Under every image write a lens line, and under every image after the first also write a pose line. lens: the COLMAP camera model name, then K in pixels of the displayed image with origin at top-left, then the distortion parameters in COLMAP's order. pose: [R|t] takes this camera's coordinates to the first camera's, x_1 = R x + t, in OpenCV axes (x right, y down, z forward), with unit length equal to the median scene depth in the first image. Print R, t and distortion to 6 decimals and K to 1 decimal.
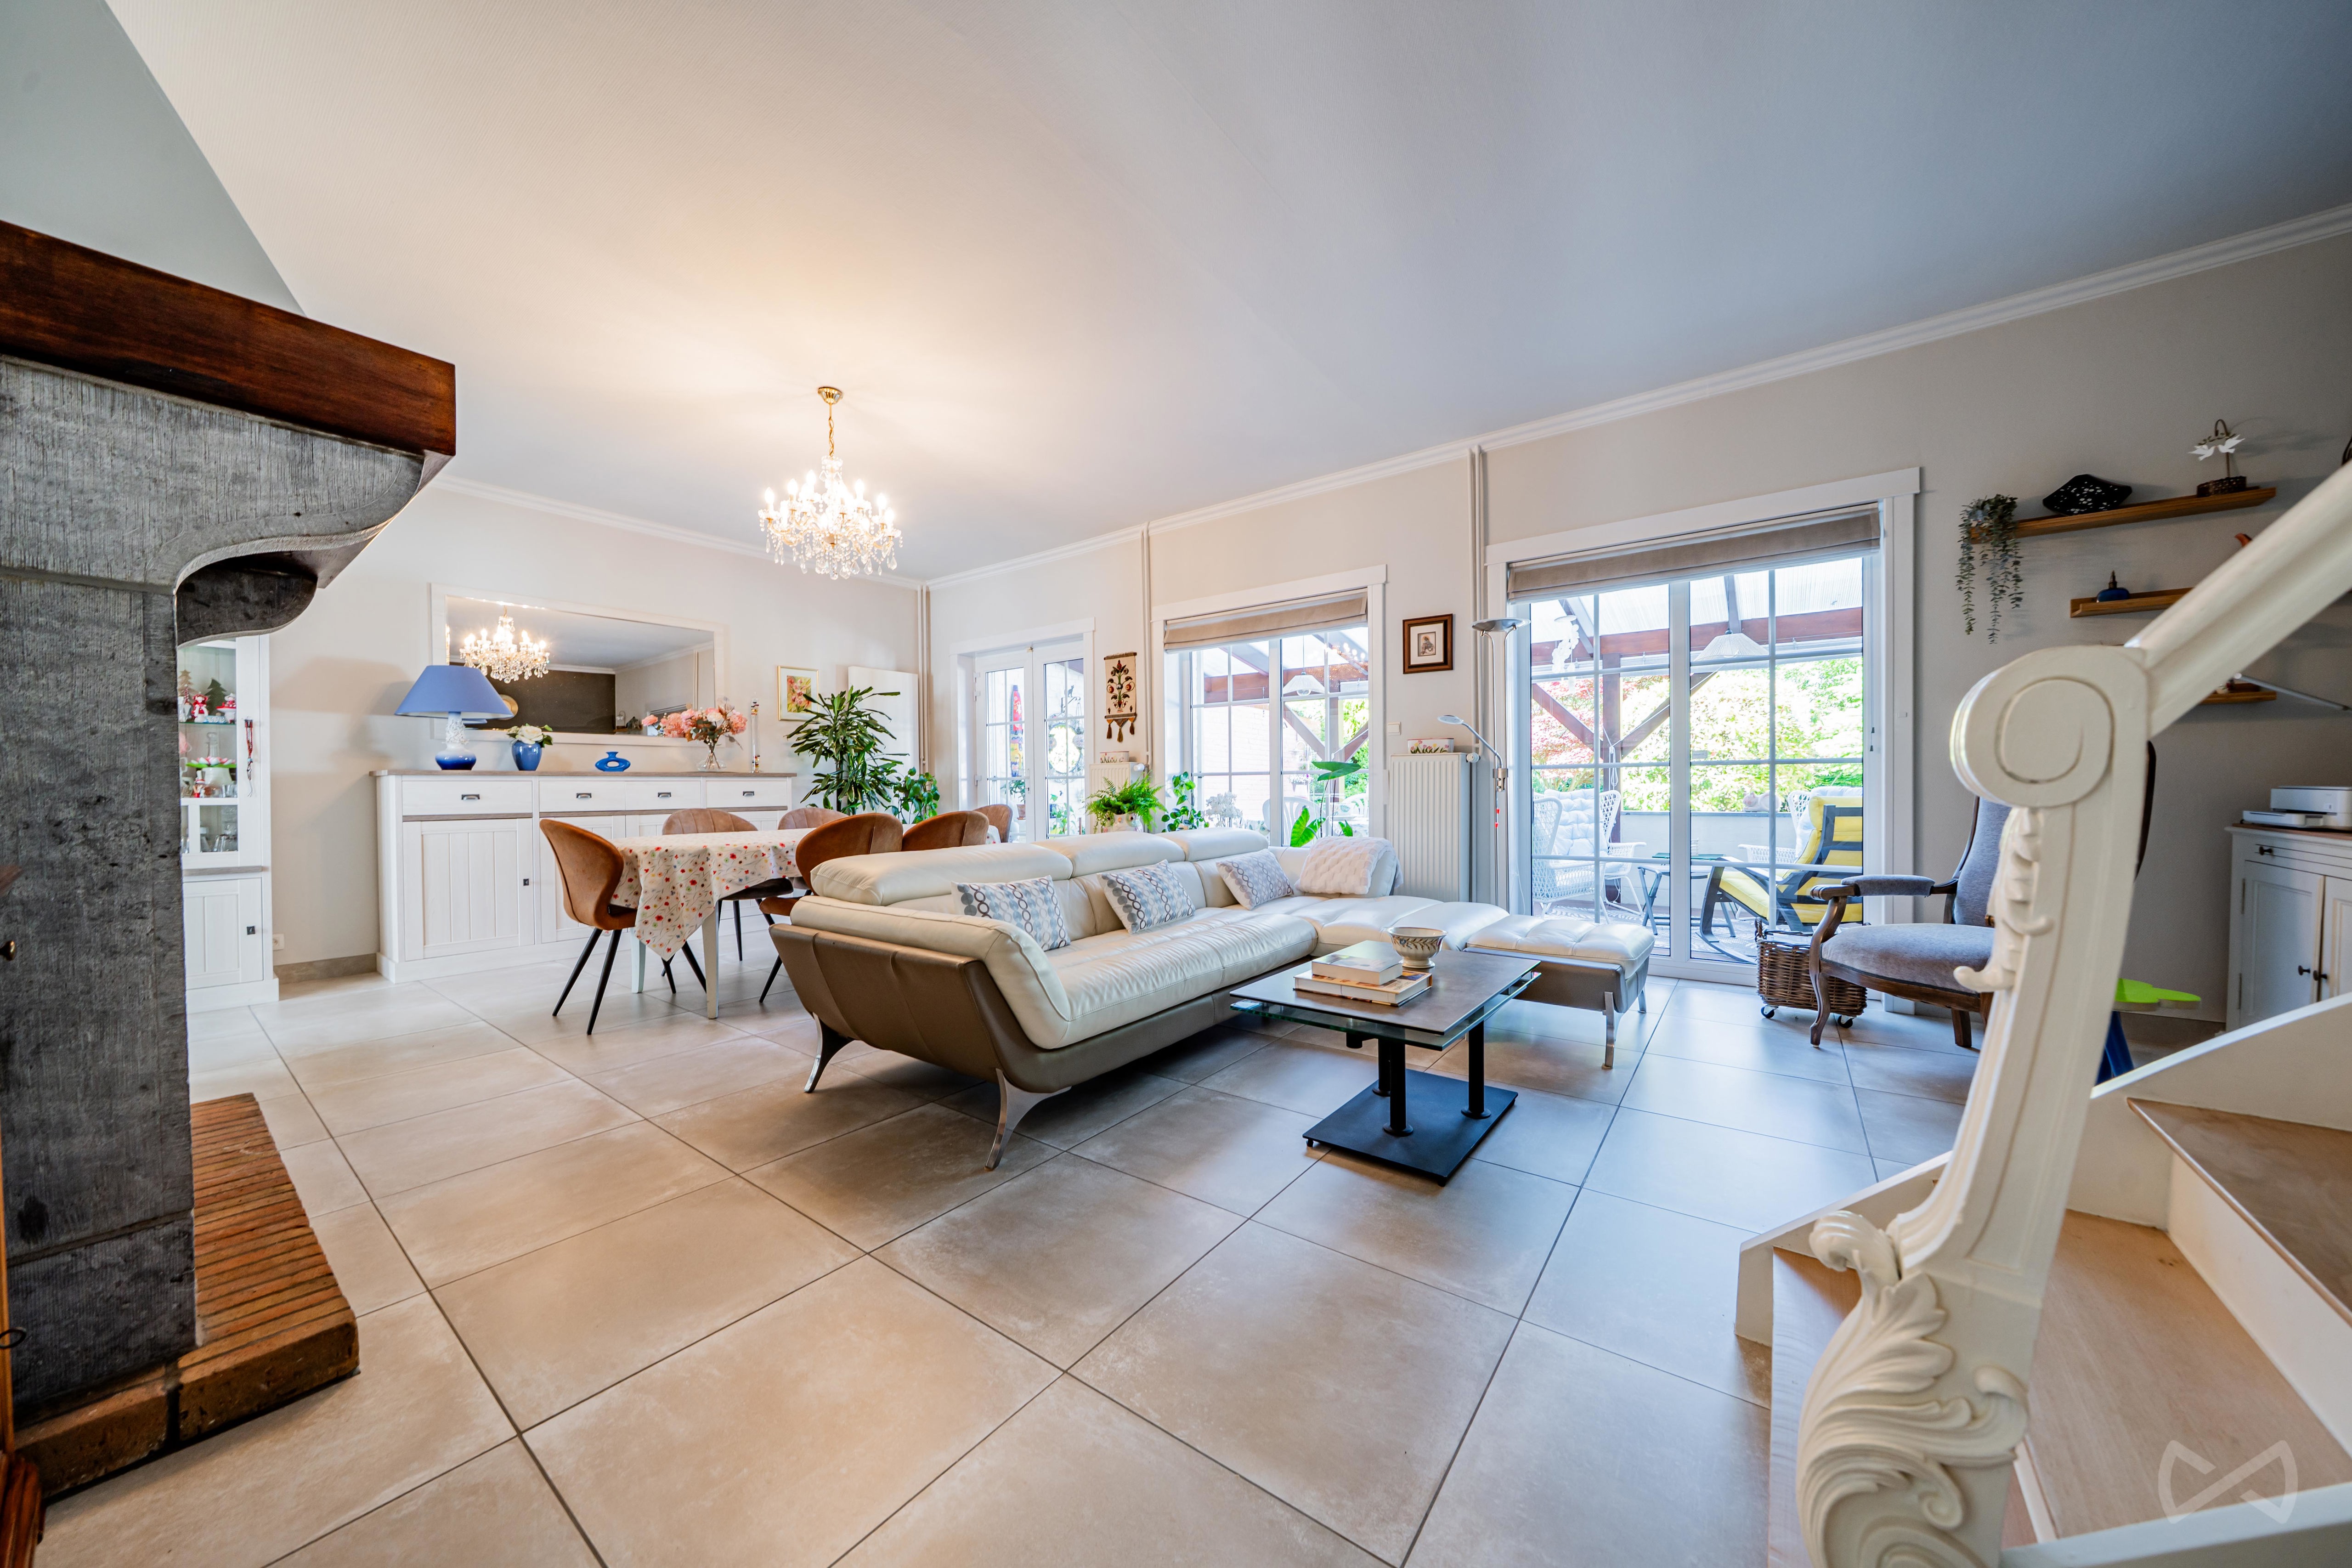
lens RADIAL K [[798.0, 0, 1188.0], [0, 798.0, 794.6], [0, 0, 1]] dist [-0.008370, 0.000800]
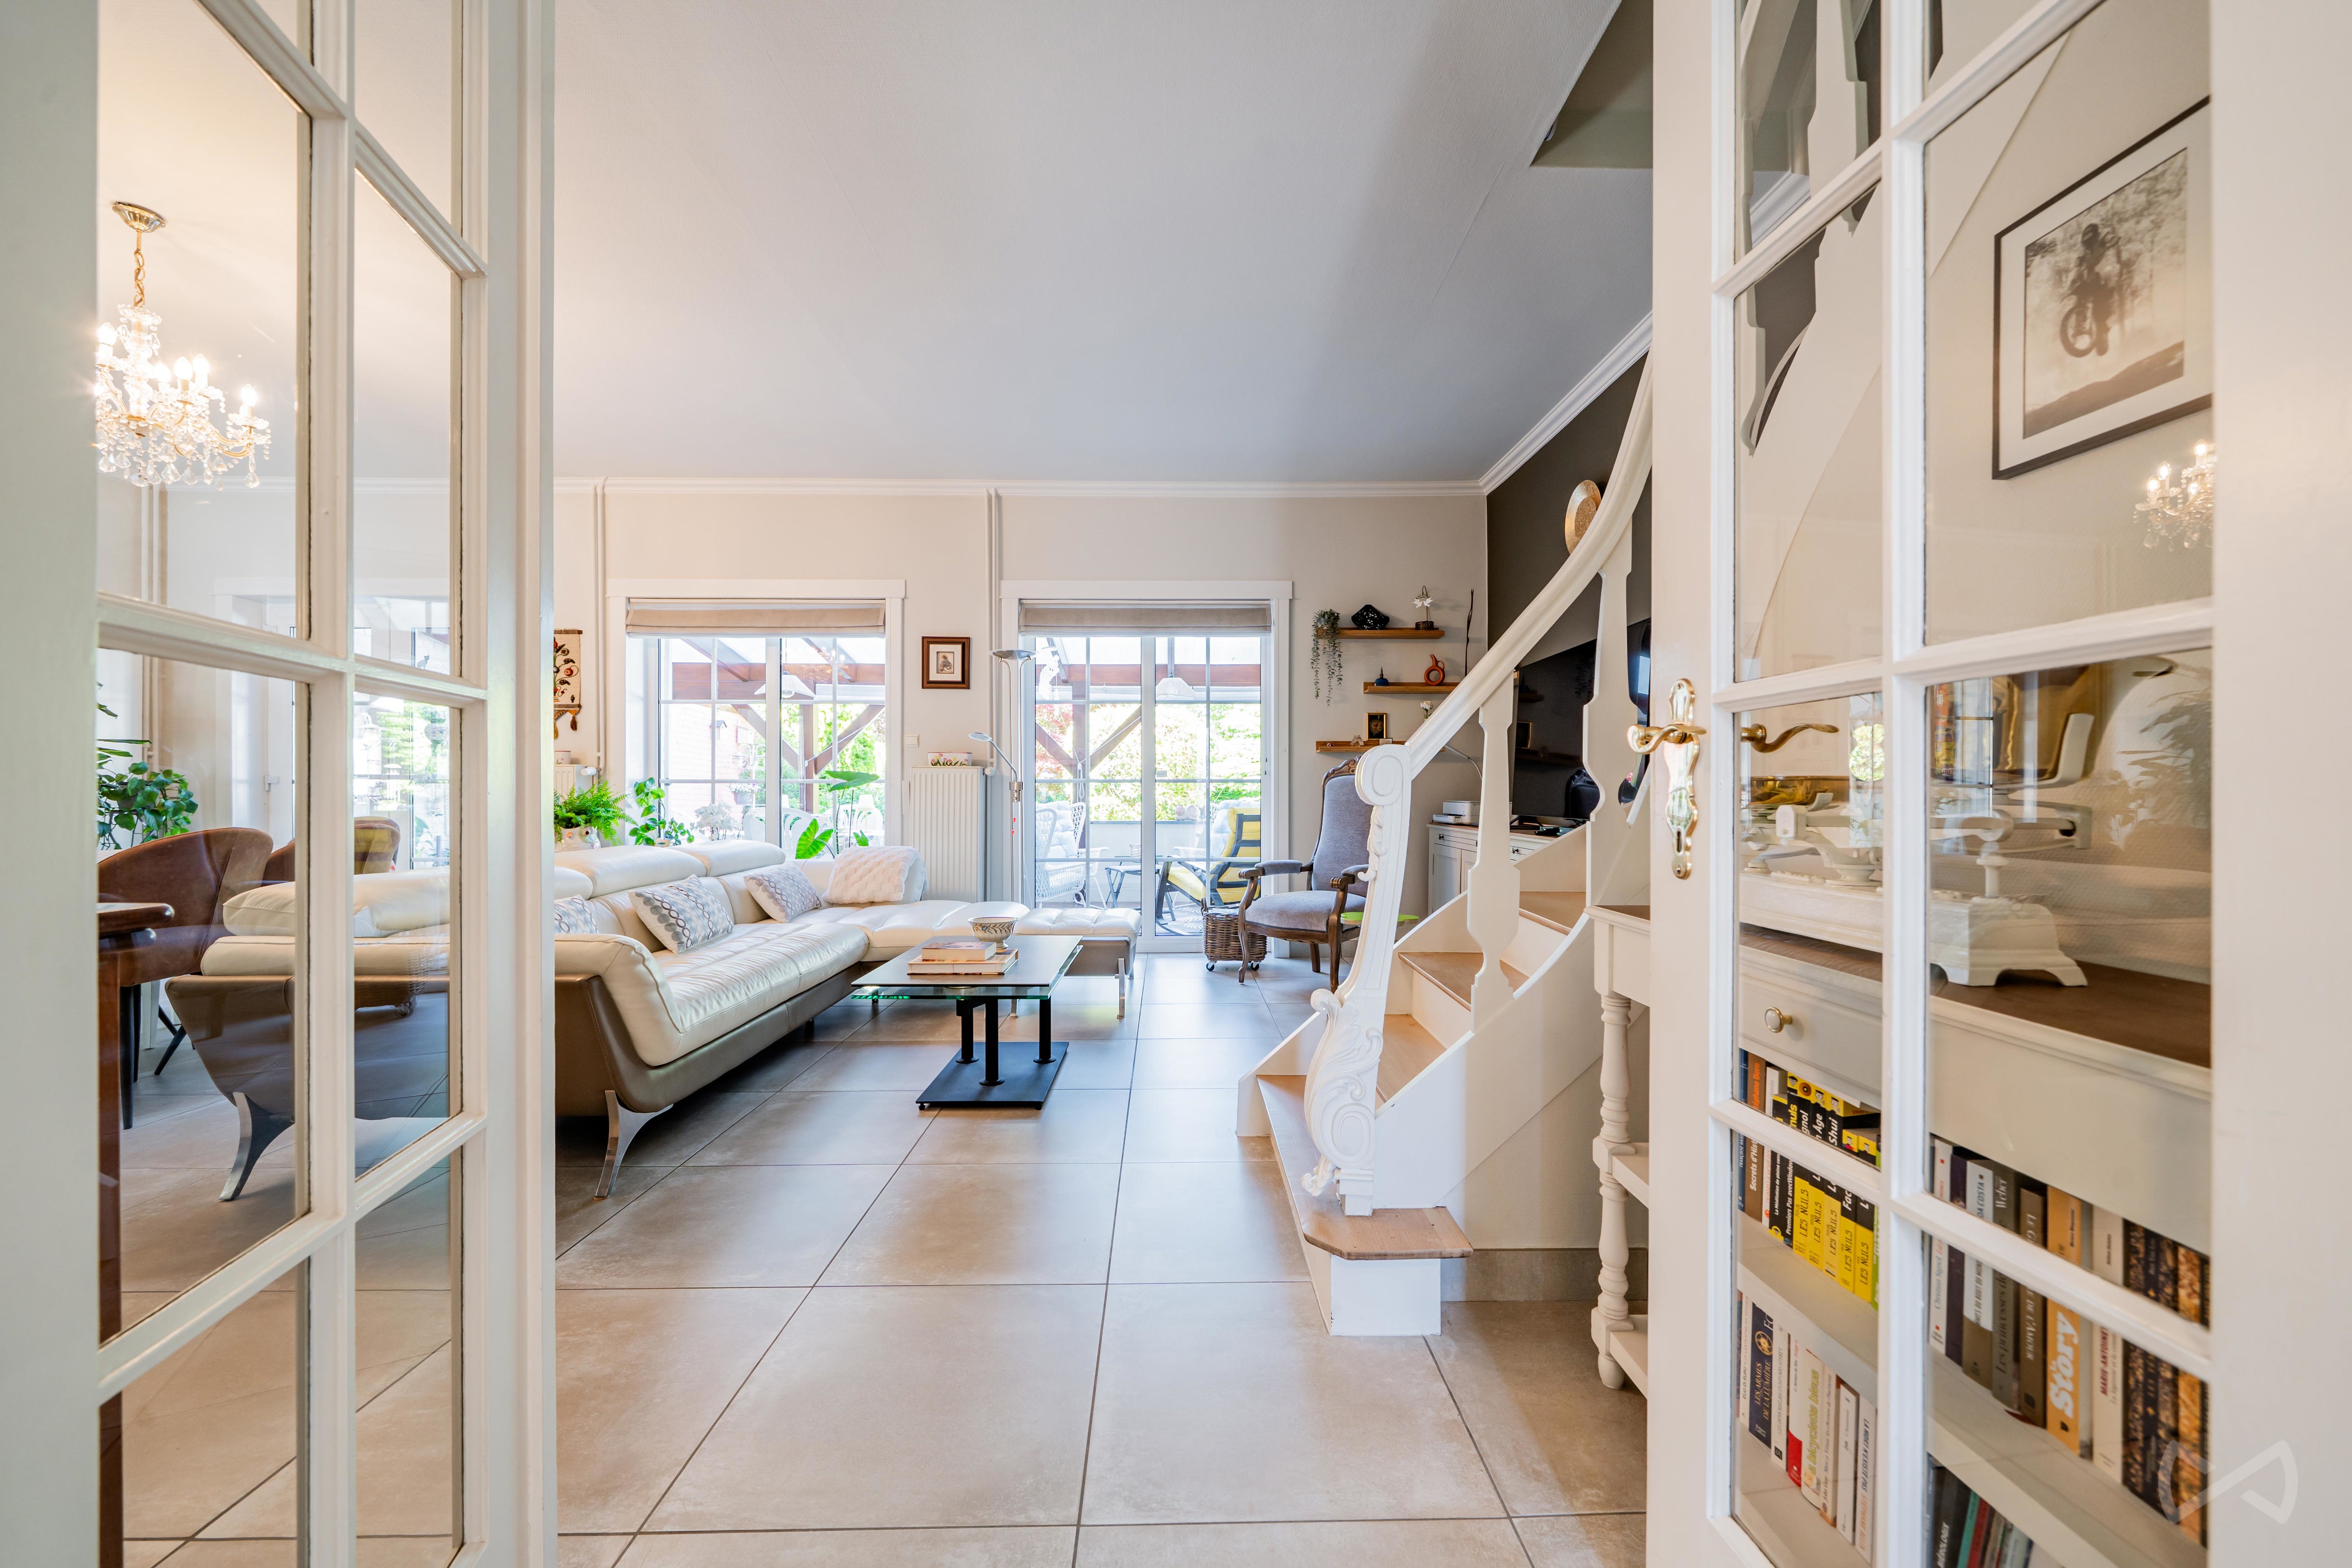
lens RADIAL K [[876.2, 0, 1185.5], [0, 876.2, 795.8], [0, 0, 1]] dist [0.000258, 0.000029]
pose [[0.793112, 0.009106, 0.609008, -0.184103], [-0.001341, 0.999912, -0.013204, 0.003277], [-0.609075, 0.009656, 0.793054, -0.136401]]
